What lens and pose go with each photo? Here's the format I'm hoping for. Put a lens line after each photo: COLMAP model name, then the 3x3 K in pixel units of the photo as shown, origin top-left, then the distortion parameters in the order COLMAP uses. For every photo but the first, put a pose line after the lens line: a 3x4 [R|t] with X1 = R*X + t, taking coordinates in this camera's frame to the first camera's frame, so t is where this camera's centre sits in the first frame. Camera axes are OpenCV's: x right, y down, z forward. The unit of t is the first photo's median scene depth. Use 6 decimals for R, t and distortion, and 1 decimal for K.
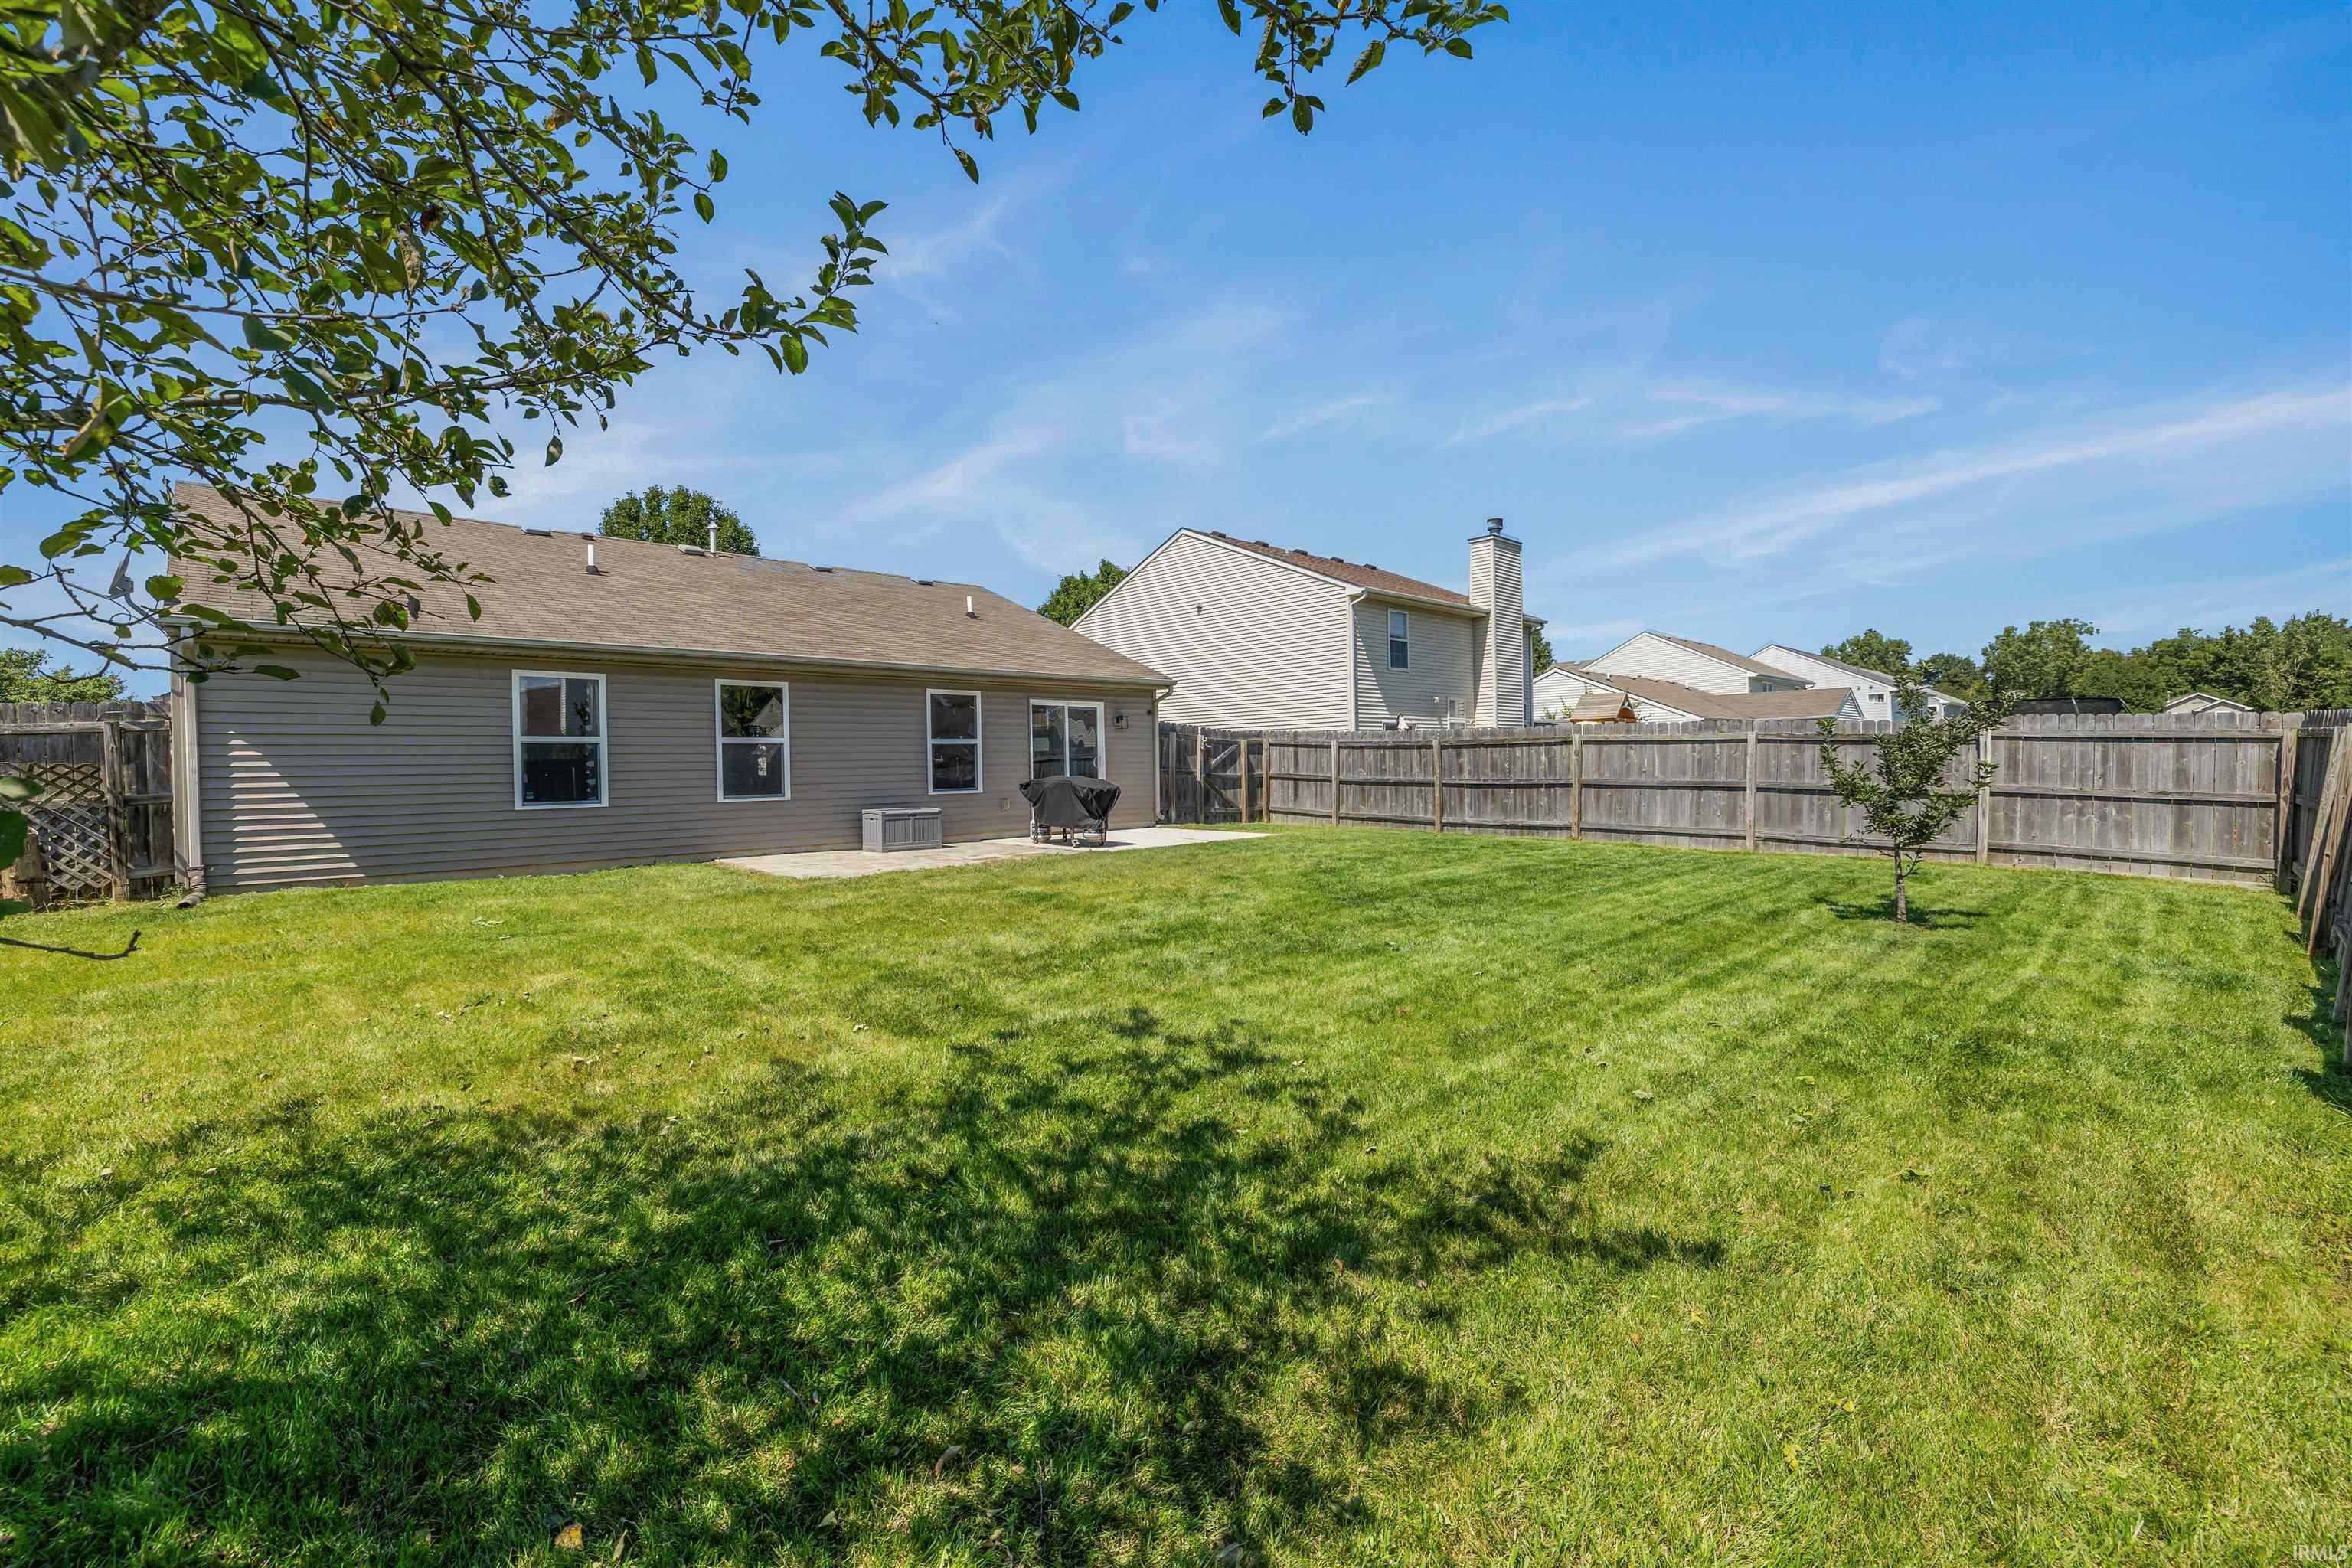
lens RADIAL K [[988.0, 0, 1163.6], [0, 988.0, 773.2], [0, 0, 1]] dist [-0.001654, -0.000263]
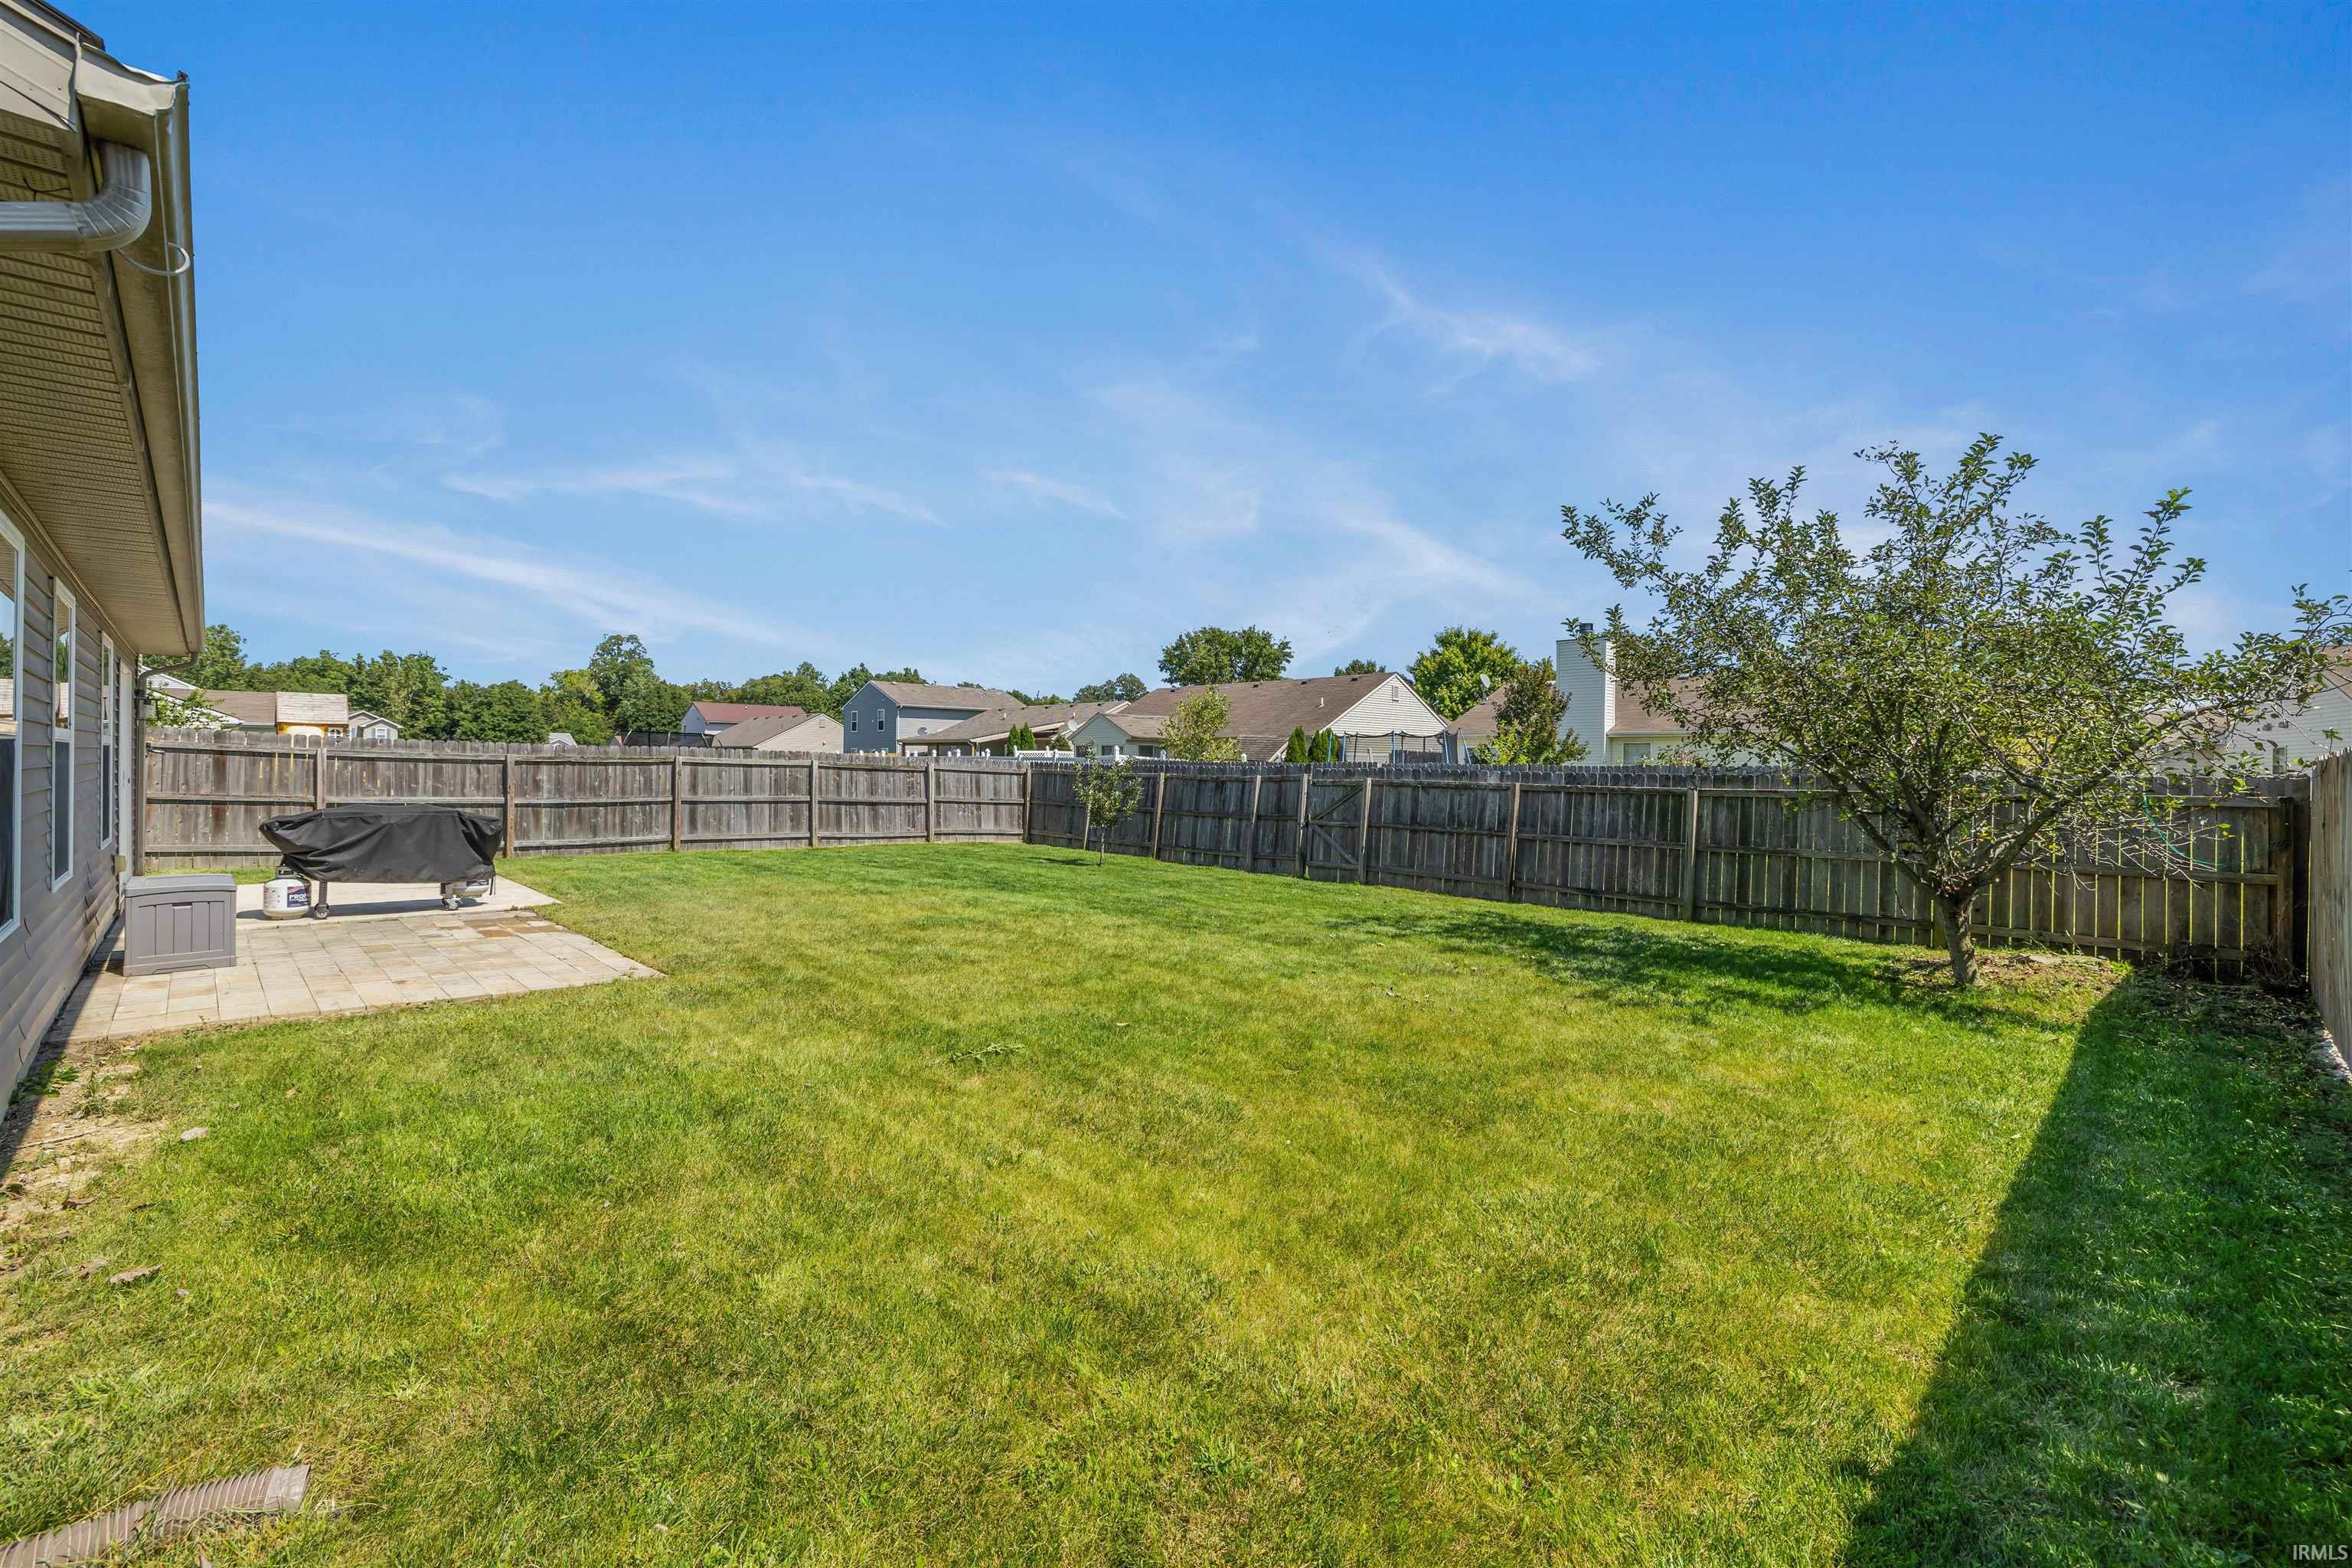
lens RADIAL K [[988.0, 0, 1173.8], [0, 988.0, 780.3], [0, 0, 1]] dist [-0.001654, -0.000263]
pose [[0.001749, 0.000935, 0.999998, -0.945463], [-0.002775, 0.999996, -0.000930, -0.018279], [-0.999995, -0.002773, 0.001752, 0.617152]]
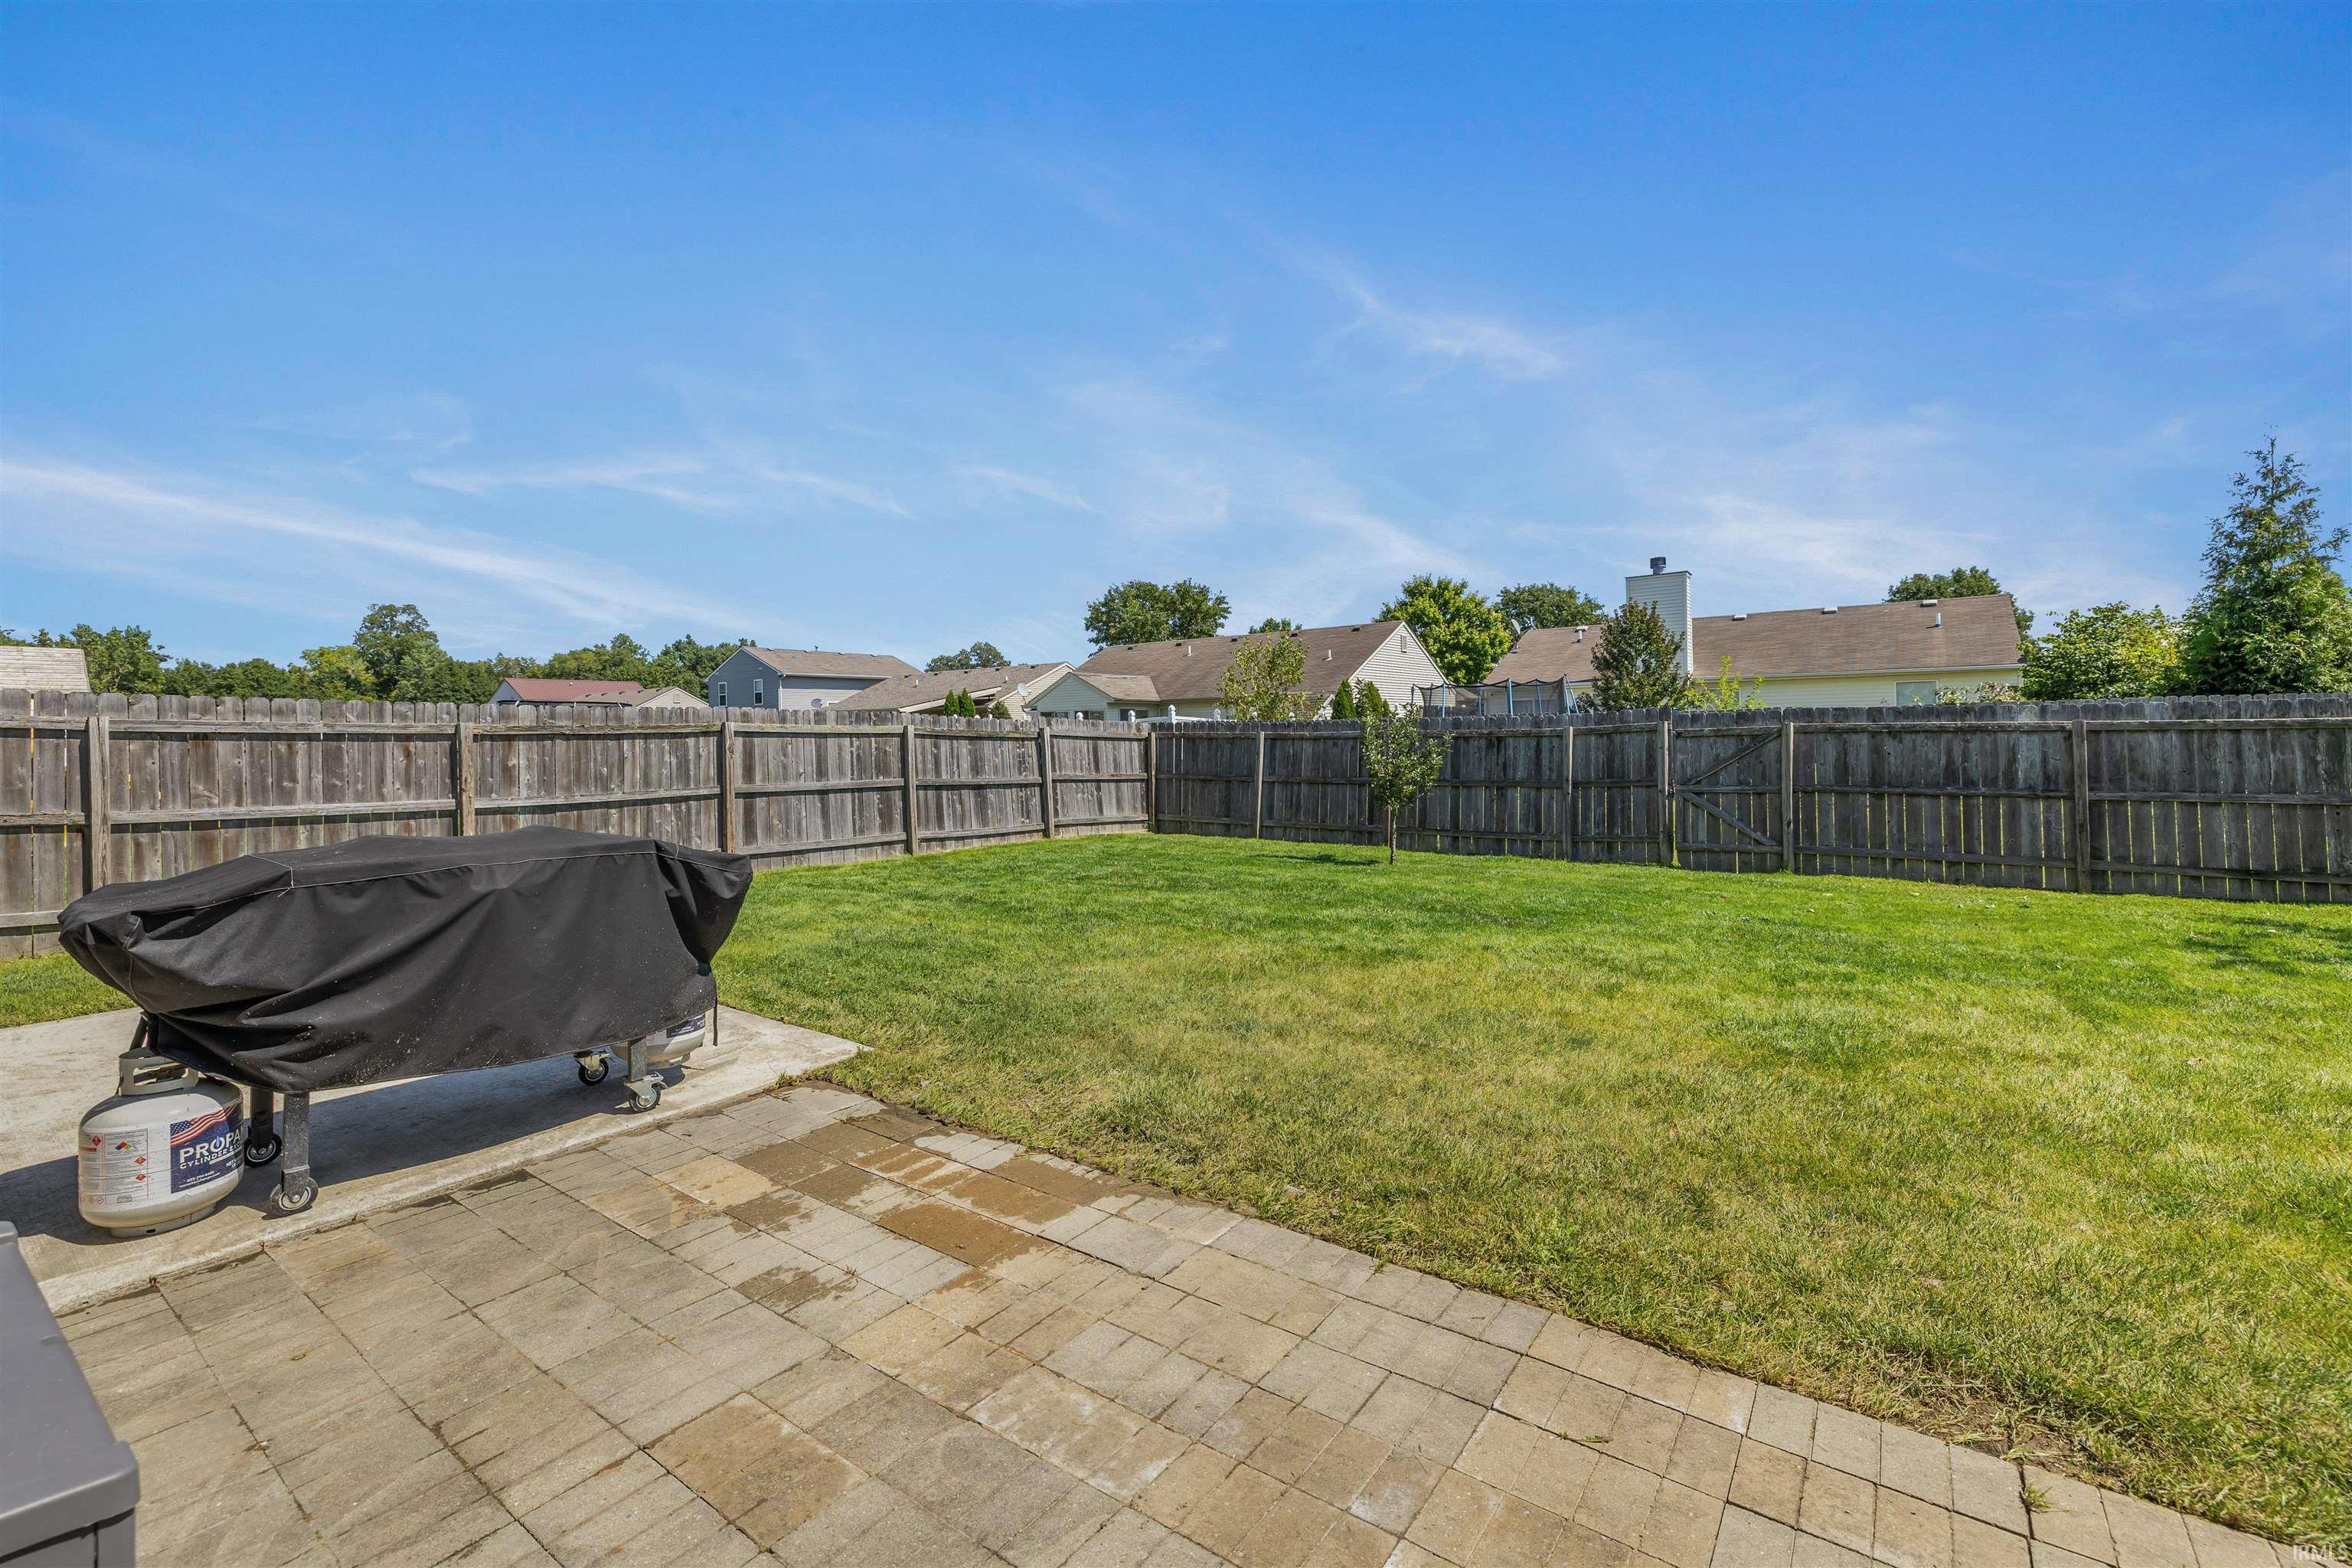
lens RADIAL K [[988.0, 0, 1157.3], [0, 988.0, 747.6], [0, 0, 1]] dist [-0.001654, -0.000263]
pose [[-0.156839, 0.007282, 0.987597, -0.427523], [0.029673, 0.999556, -0.002657, -0.015261], [-0.987178, 0.028888, -0.156985, 1.130222]]
